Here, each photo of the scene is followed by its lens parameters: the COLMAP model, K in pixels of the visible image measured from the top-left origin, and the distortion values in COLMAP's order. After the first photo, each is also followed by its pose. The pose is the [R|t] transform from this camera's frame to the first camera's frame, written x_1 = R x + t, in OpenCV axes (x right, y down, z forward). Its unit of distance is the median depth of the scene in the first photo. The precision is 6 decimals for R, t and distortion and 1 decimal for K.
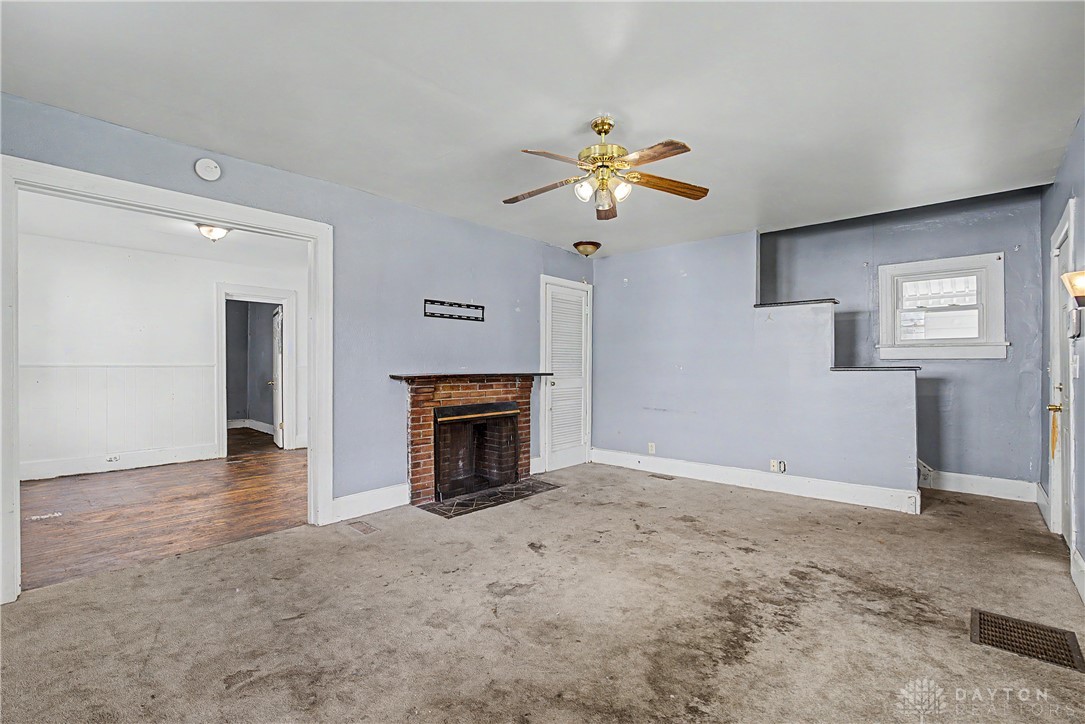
lens RADIAL K [[492.8, 0, 540.0], [0, 492.8, 363.6], [0, 0, 1]] dist [-0.012516, 0.000321]
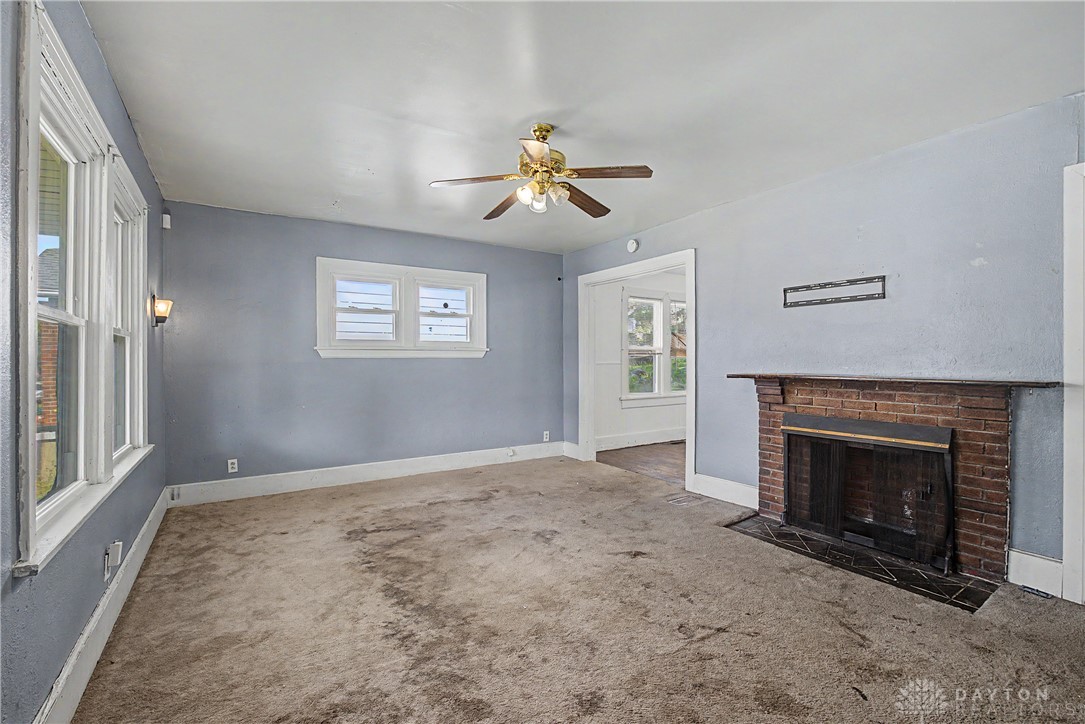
lens RADIAL K [[492.8, 0, 544.3], [0, 492.8, 360.9], [0, 0, 1]] dist [-0.012516, 0.000321]
pose [[-0.276885, -0.001878, -0.960901, 0.836577], [-0.001068, 0.999998, -0.001646, 0.000424], [0.960903, 0.000570, -0.276886, 0.961642]]
